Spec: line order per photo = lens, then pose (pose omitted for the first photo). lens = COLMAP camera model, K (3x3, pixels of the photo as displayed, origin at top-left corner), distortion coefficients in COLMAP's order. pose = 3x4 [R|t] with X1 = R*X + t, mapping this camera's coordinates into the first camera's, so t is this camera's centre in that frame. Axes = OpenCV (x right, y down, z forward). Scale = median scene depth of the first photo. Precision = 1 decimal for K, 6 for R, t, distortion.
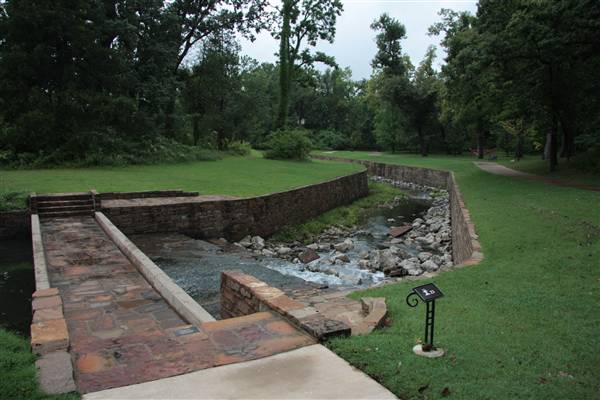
lens RADIAL K [[472.7, 0, 299.6], [0, 472.7, 199.5], [0, 0, 1]] dist [-0.115881, 0.035459]
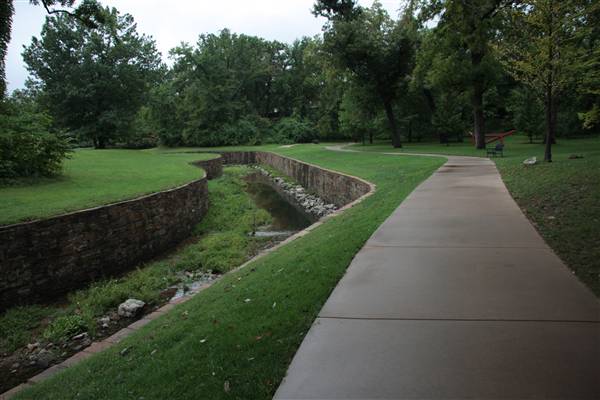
lens RADIAL K [[472.7, 0, 296.1], [0, 472.7, 199.9], [0, 0, 1]] dist [-0.115881, 0.035459]
pose [[0.997577, -0.036859, -0.059007, 0.323730], [0.037802, 0.999174, 0.014941, -0.070392], [0.058408, -0.017135, 0.998146, 0.690192]]
